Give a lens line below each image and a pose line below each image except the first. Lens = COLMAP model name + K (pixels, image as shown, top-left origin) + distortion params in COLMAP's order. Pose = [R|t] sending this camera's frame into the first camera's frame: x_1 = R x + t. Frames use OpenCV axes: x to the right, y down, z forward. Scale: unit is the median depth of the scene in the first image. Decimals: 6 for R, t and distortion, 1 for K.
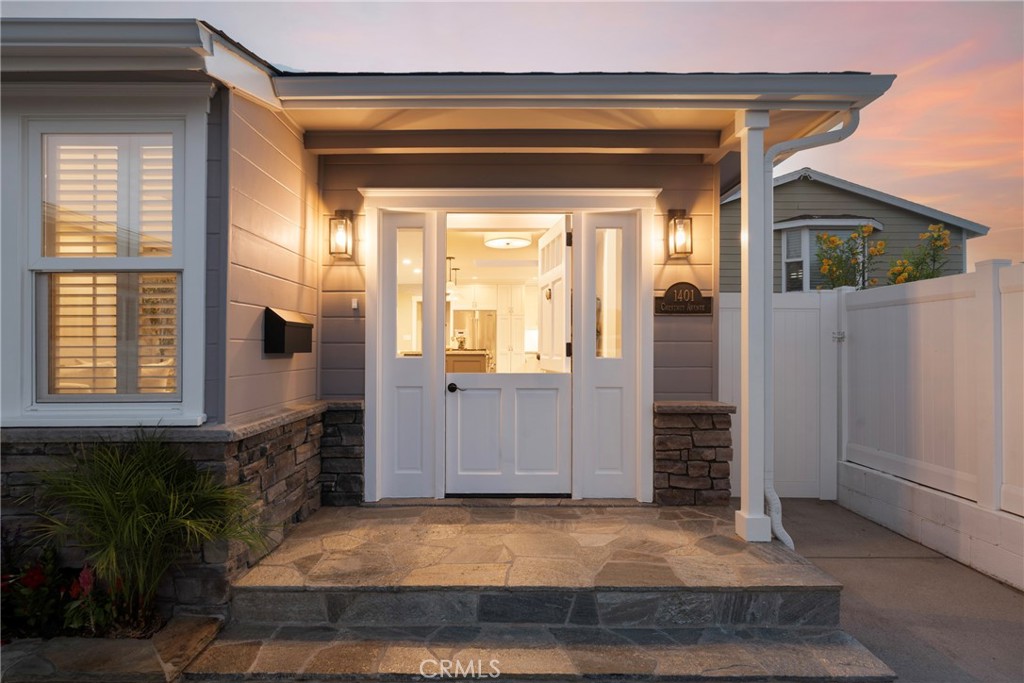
lens RADIAL K [[548.6, 0, 510.7], [0, 548.6, 338.9], [0, 0, 1]] dist [-0.003387, -0.000156]
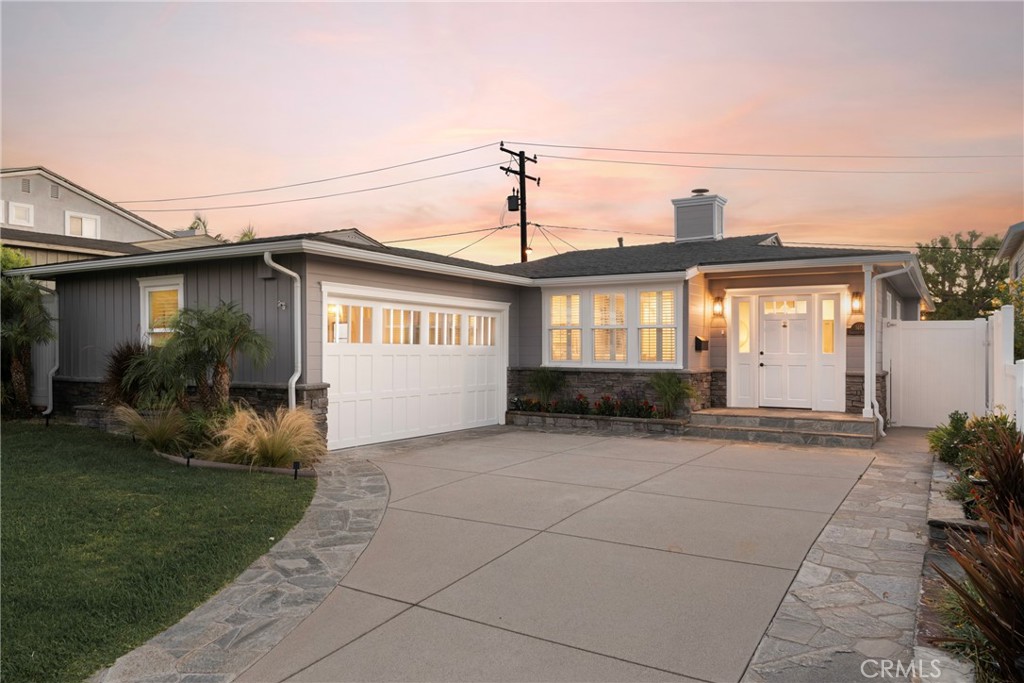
lens RADIAL K [[714.4, 0, 510.3], [0, 714.4, 337.7], [0, 0, 1]] dist [0.007225, 0.000142]
pose [[0.848667, -0.005129, -0.528903, 0.687469], [0.004386, 0.999987, -0.002661, -0.033686], [0.528910, -0.000062, 0.848678, -2.535023]]
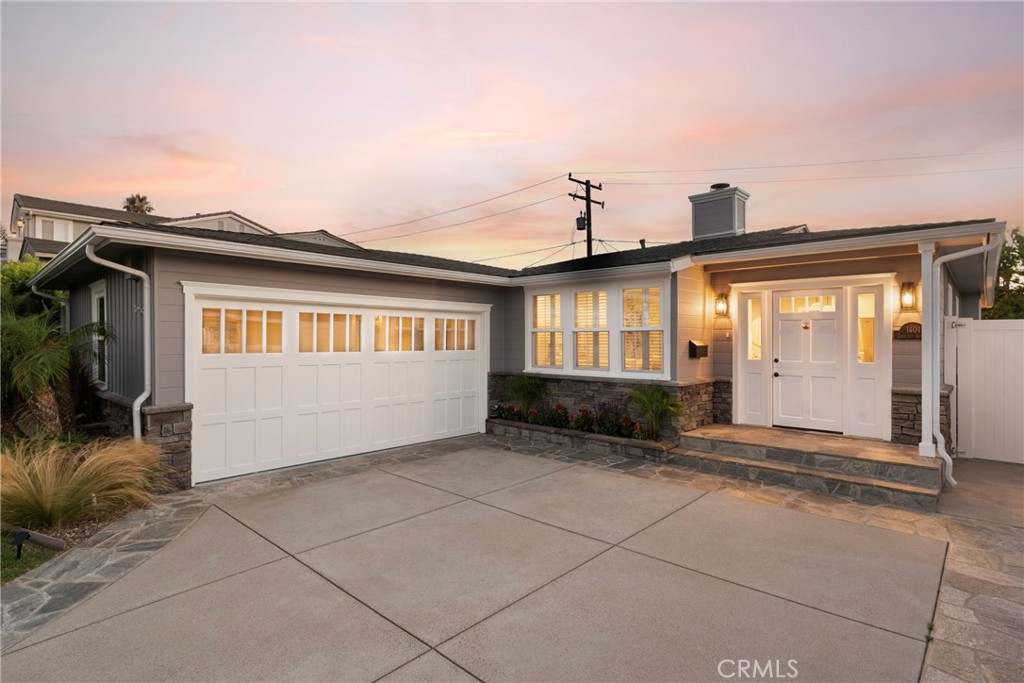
lens RADIAL K [[511.5, 0, 510.3], [0, 511.5, 334.1], [0, 0, 1]] dist [0.002817, -0.000959]
pose [[0.729084, -0.005985, -0.684398, 0.511864], [0.009225, 0.999957, 0.001083, -0.080000], [0.684362, -0.007103, 0.729108, -1.162376]]
